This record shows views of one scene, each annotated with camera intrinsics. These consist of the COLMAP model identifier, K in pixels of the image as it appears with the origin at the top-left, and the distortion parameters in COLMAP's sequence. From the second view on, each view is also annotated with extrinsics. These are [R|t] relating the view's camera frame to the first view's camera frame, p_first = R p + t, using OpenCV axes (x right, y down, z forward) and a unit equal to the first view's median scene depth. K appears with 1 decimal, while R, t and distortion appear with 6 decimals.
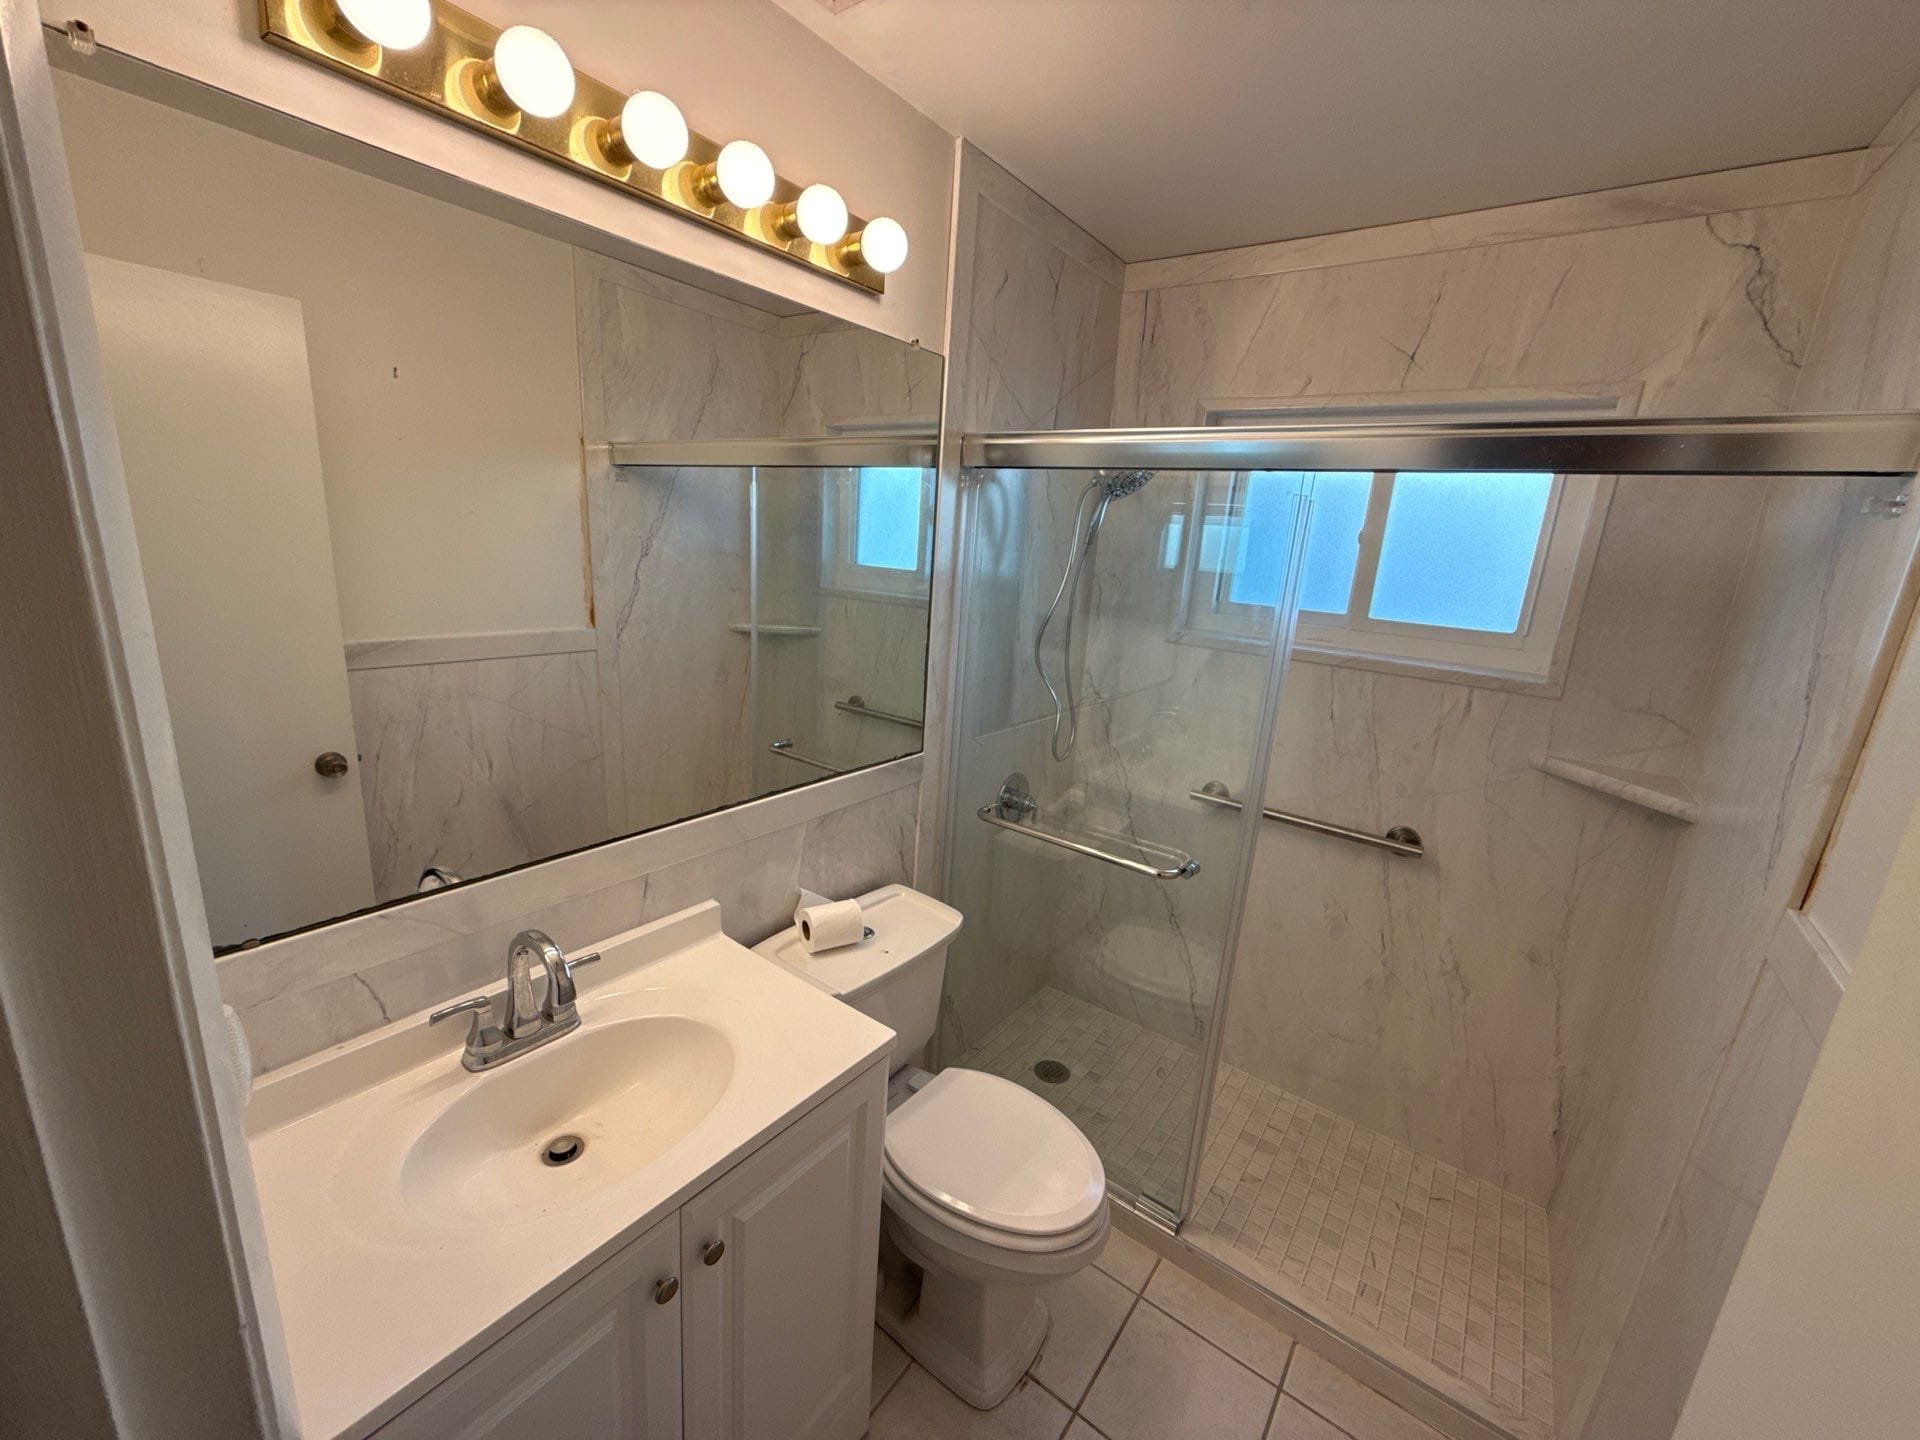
lens RADIAL K [[762.9, 0, 960.0], [0, 762.9, 720.0], [0, 0, 1]] dist [-0.000678, -0.000257]
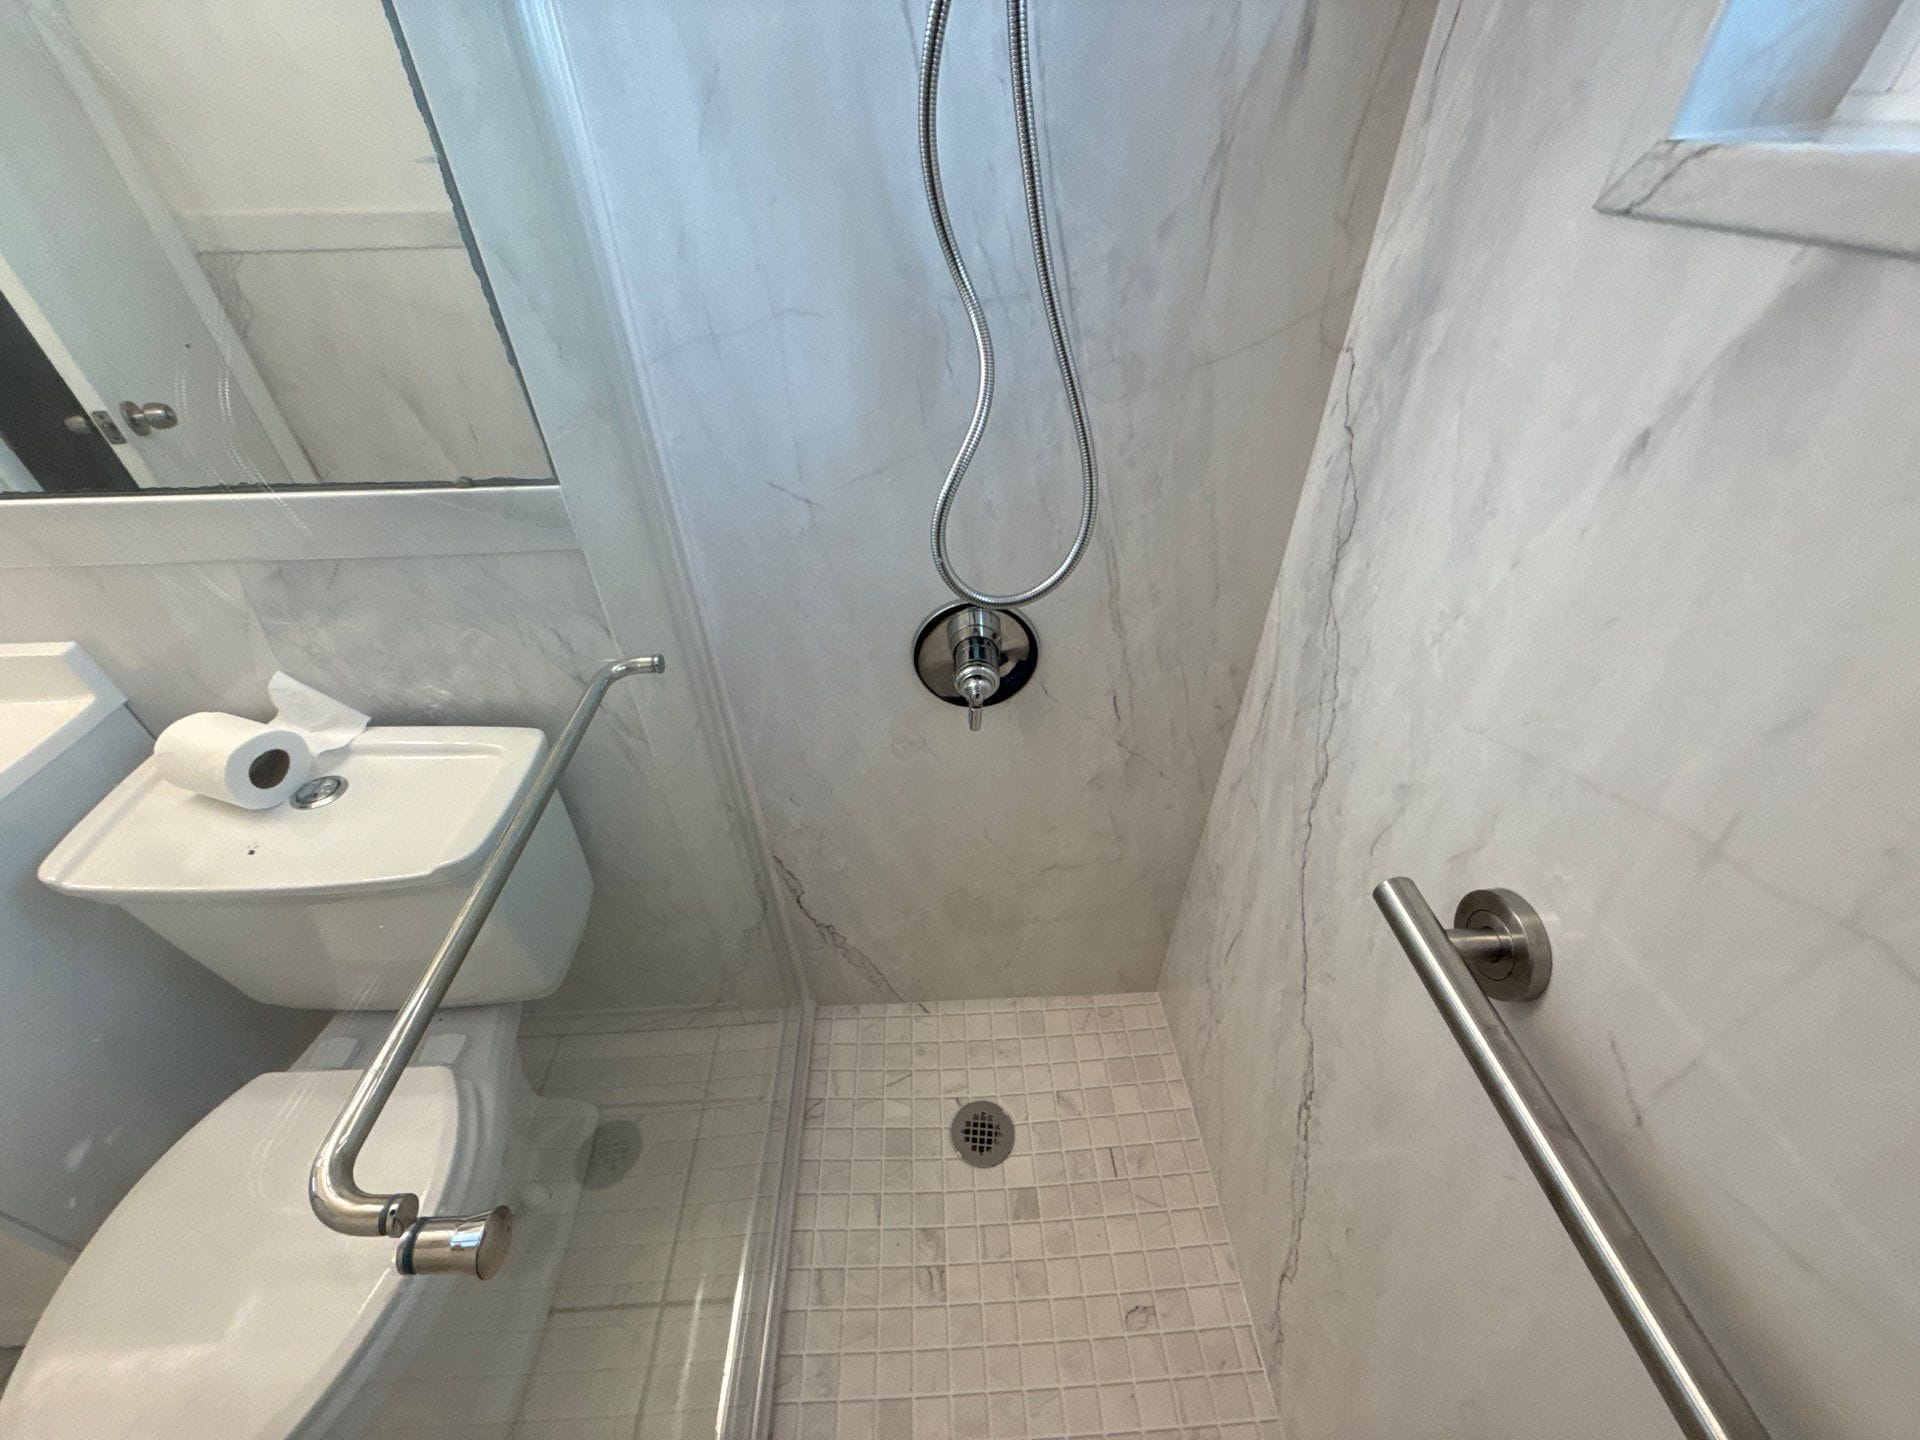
lens RADIAL K [[762.9, 0, 960.0], [0, 762.9, 720.0], [0, 0, 1]] dist [-0.000678, -0.000257]
pose [[0.636202, 0.424574, -0.644192, 0.415760], [-0.133909, 0.883056, 0.449757, -0.062166], [0.759813, -0.199873, 0.618656, 0.862817]]
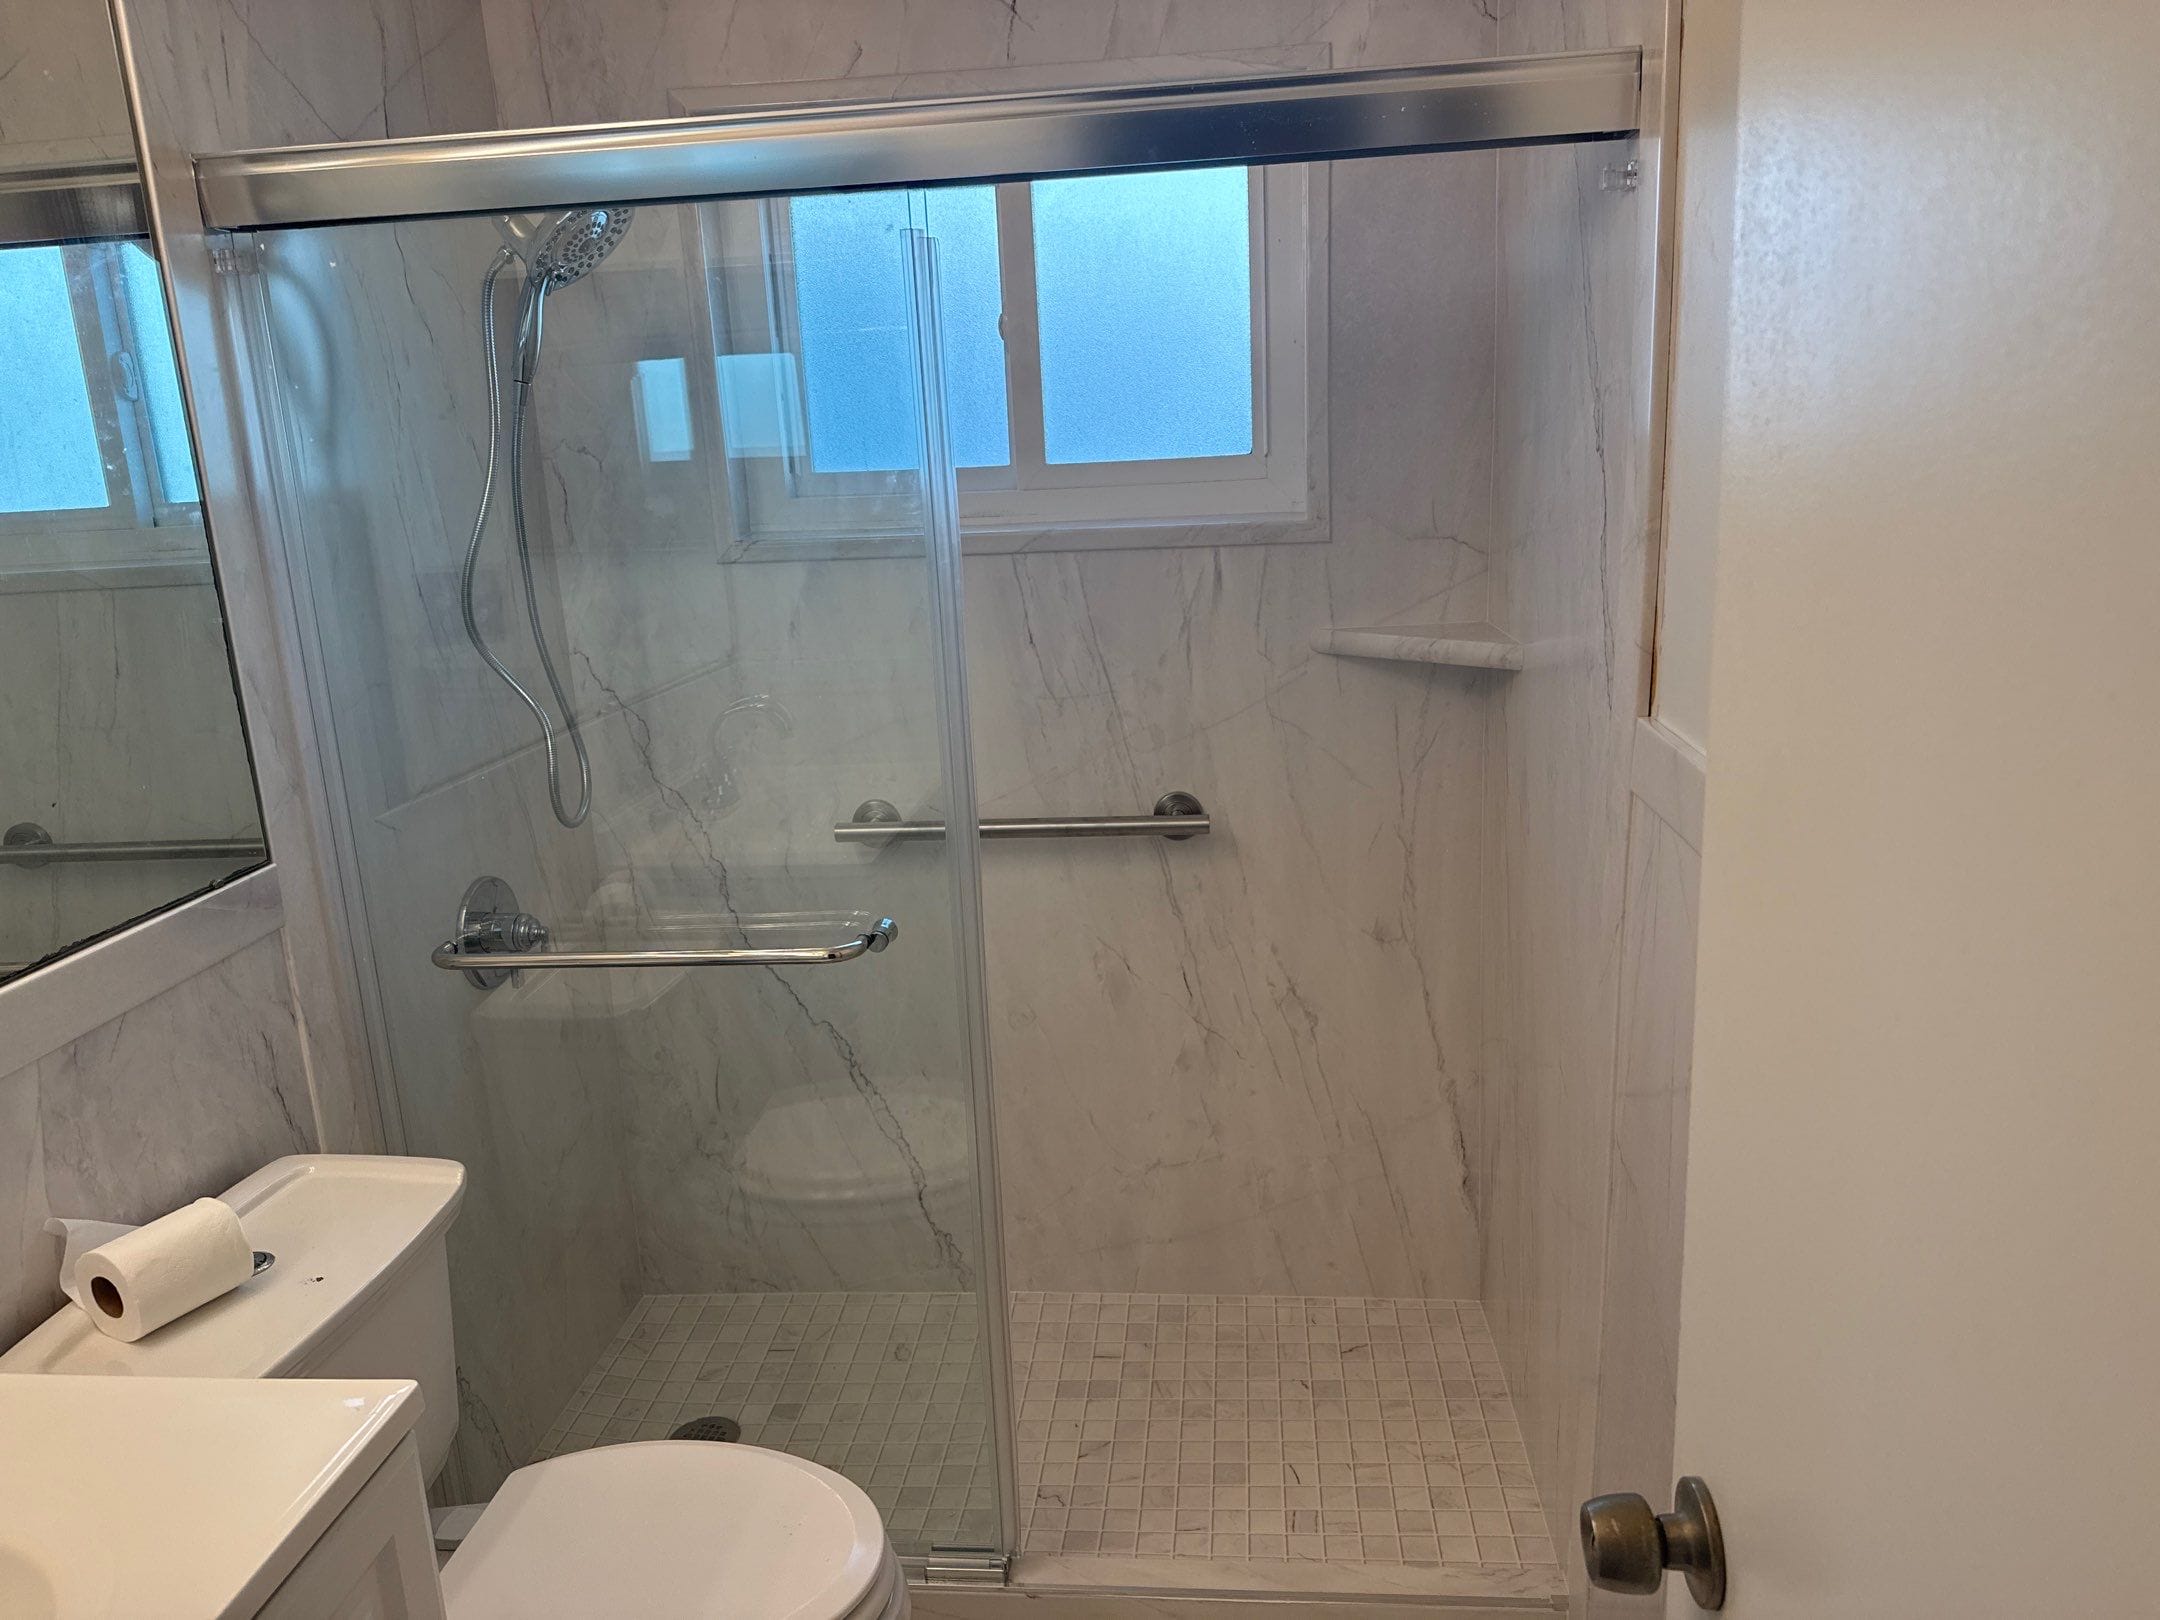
lens RADIAL K [[1517.1, 0, 1080.0], [0, 1517.1, 810.0], [0, 0, 1]] dist [0.109793, -0.153443]
pose [[0.850238, -0.228976, 0.473989, -0.067212], [0.225616, 0.972054, 0.064875, 0.059285], [-0.475598, 0.051780, 0.878137, -0.037223]]
